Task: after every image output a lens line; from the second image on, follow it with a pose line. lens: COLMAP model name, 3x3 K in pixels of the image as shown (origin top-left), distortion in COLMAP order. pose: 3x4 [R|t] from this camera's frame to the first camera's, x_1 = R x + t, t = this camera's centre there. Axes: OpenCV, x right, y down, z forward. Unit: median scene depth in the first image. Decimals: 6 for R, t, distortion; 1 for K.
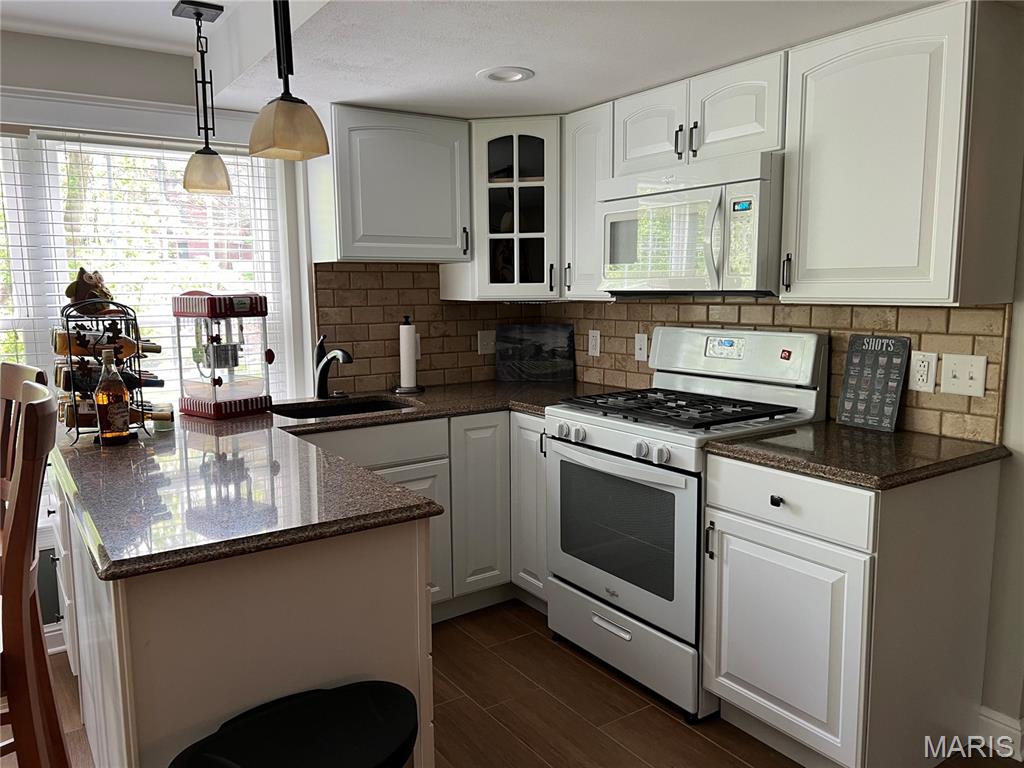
lens RADIAL K [[770.7, 0, 504.7], [0, 770.7, 377.0], [0, 0, 1]] dist [0.084199, -0.100194]
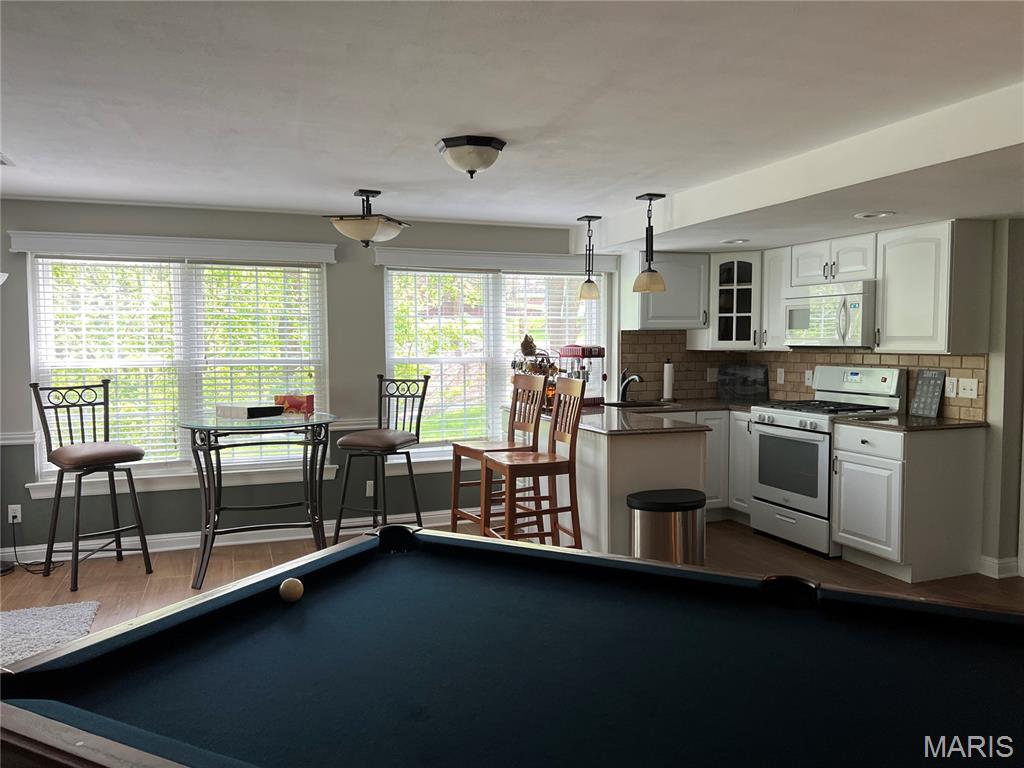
lens RADIAL K [[799.0, 0, 506.8], [0, 799.0, 385.9], [0, 0, 1]] dist [0.116466, -0.131808]
pose [[0.974360, 0.020197, -0.224085, -0.084696], [-0.032934, 0.998038, -0.053247, 0.109435], [0.222570, 0.059262, 0.973114, -1.020233]]
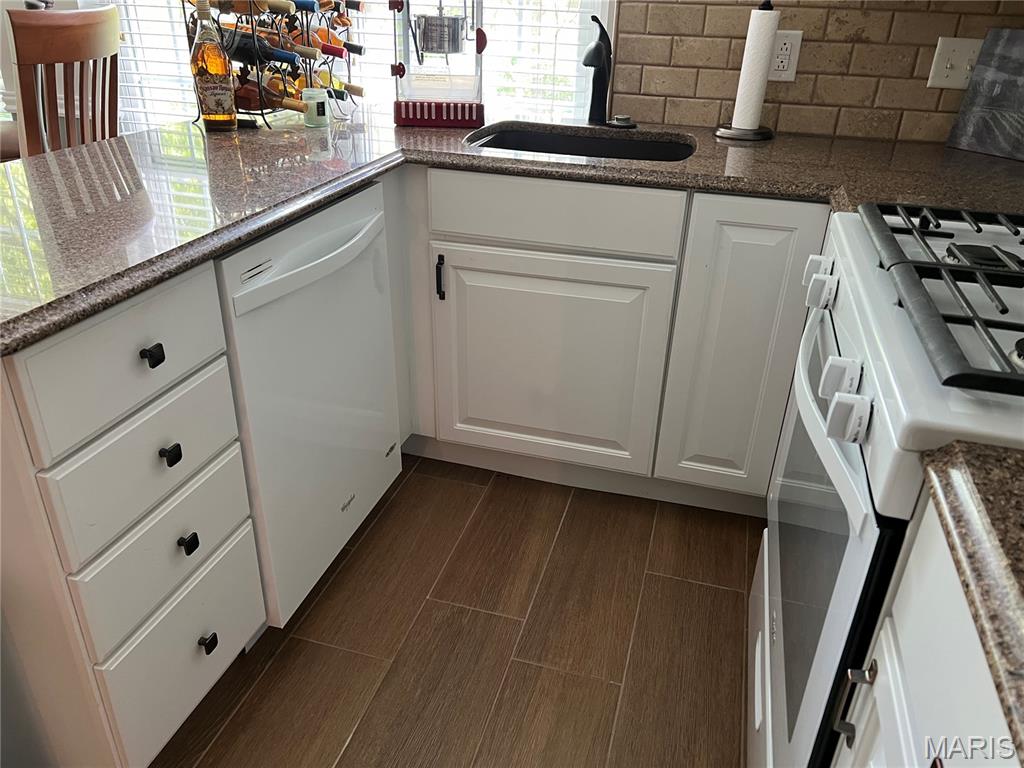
lens RADIAL K [[770.7, 0, 504.7], [0, 770.7, 377.0], [0, 0, 1]] dist [0.084199, -0.100194]
pose [[0.638067, 0.372610, -0.673819, 0.264101], [-0.124287, 0.913477, 0.387444, -0.025184], [0.759884, -0.163469, 0.629169, 0.532722]]
